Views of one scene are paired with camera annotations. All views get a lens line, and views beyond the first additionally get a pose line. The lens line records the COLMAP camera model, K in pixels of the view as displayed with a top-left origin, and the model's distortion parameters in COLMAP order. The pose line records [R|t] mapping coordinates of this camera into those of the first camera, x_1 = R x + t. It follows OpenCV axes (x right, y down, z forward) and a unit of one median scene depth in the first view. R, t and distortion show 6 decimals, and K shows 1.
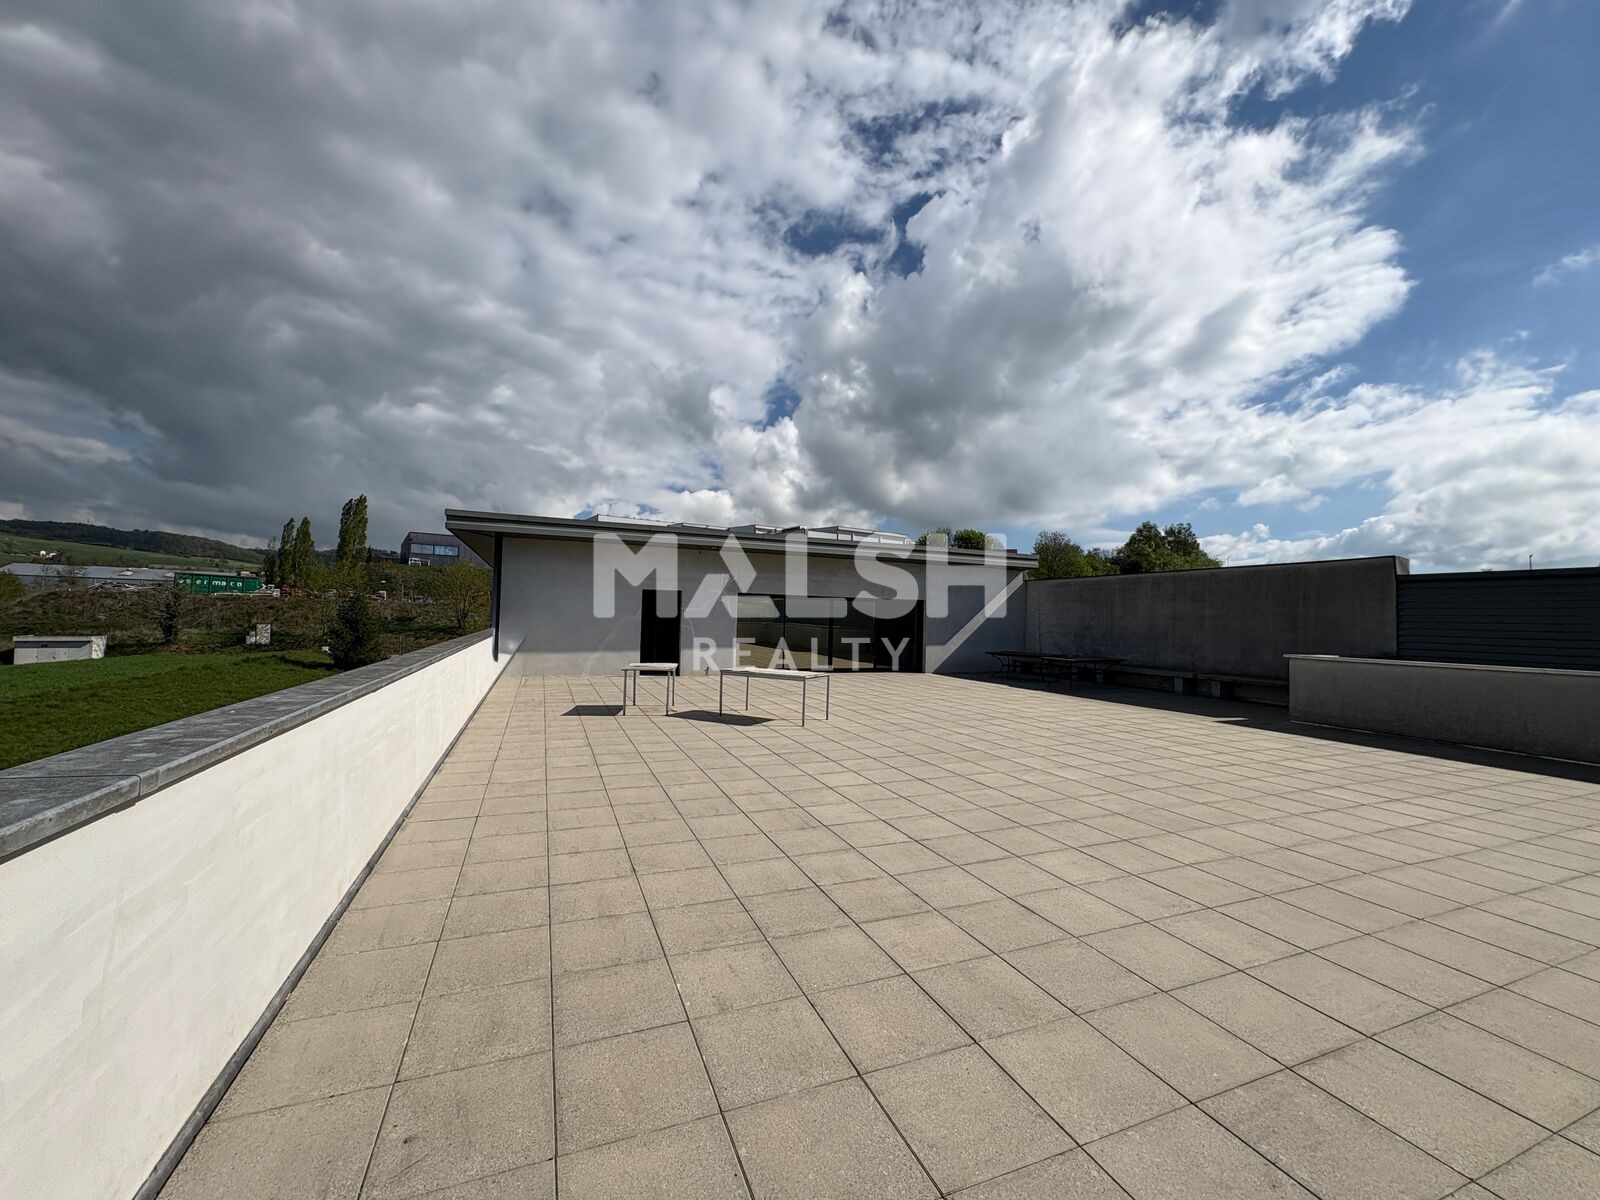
lens RADIAL K [[638.4, 0, 800.5], [0, 638.4, 600.7], [0, 0, 1]] dist [0.001606, 0.000221]
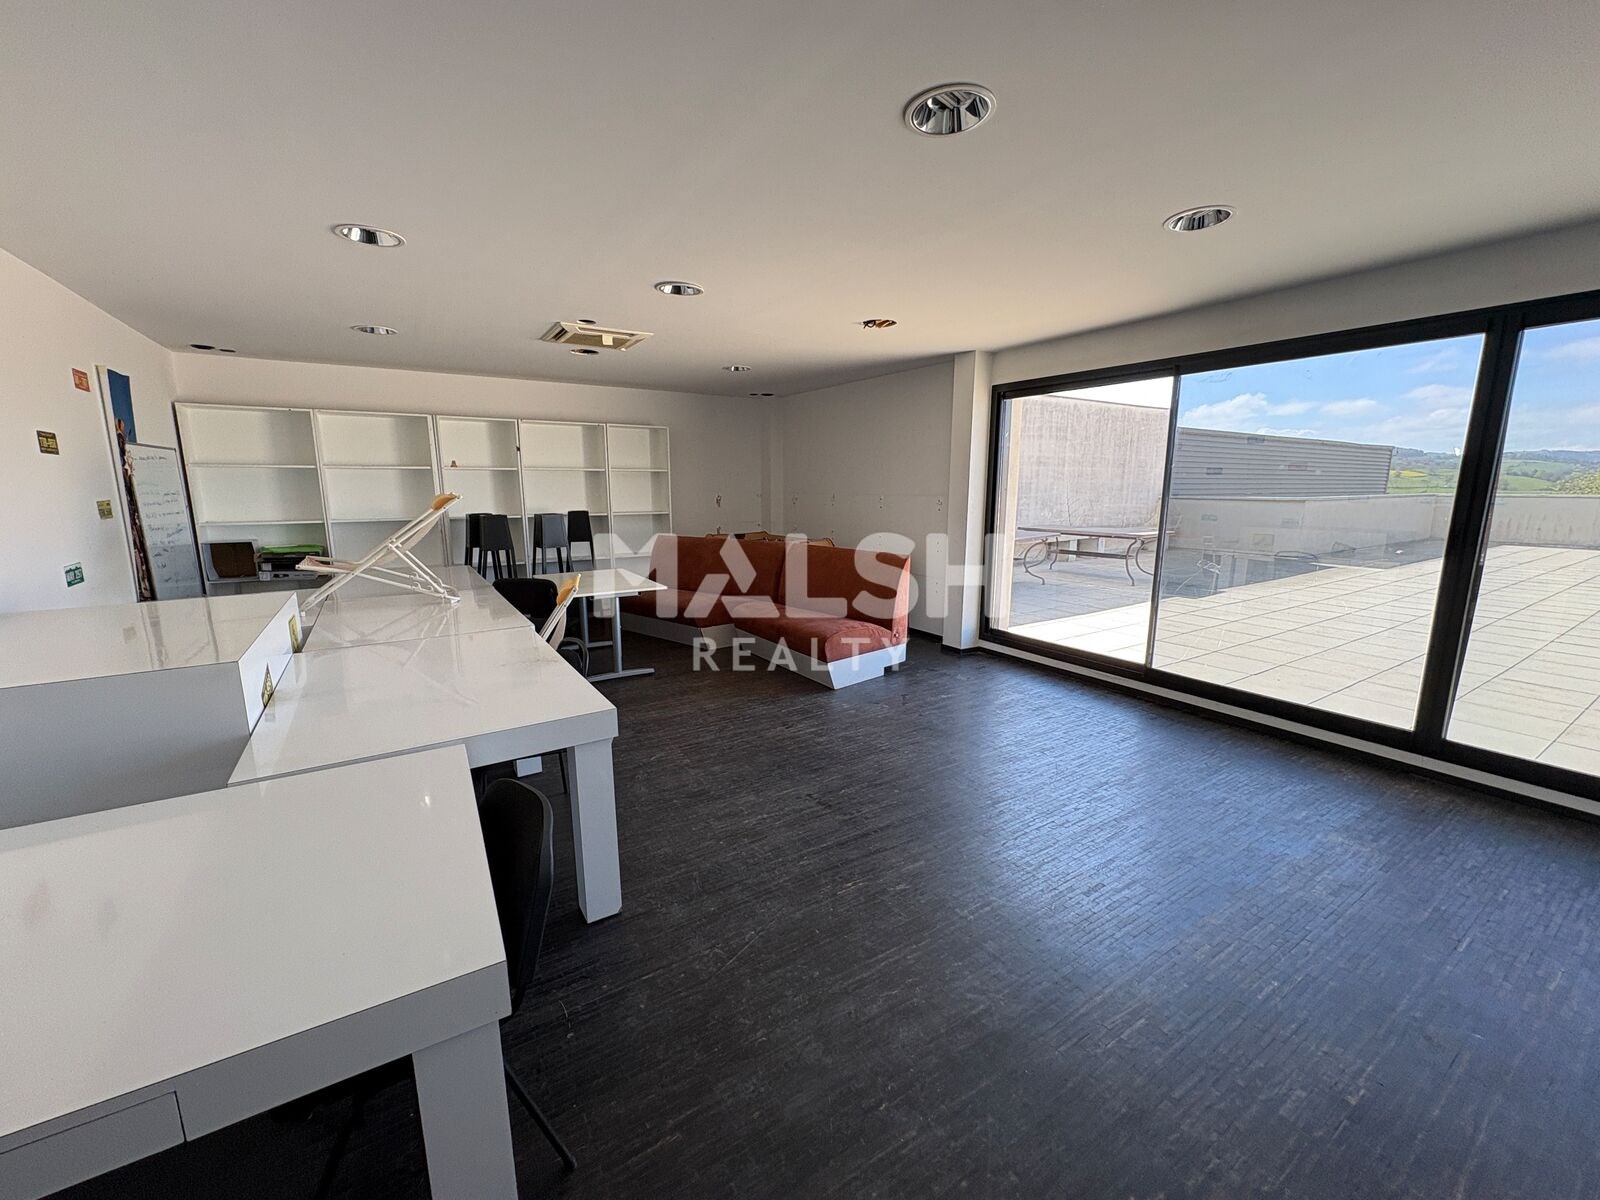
lens RADIAL K [[638.4, 0, 799.2], [0, 638.4, 599.7], [0, 0, 1]] dist [0.001606, 0.000221]
pose [[-0.182073, -0.199476, 0.962839, -0.109297], [-0.030996, 0.979884, 0.197146, 0.048669], [-0.982796, 0.006051, -0.184594, 1.478423]]
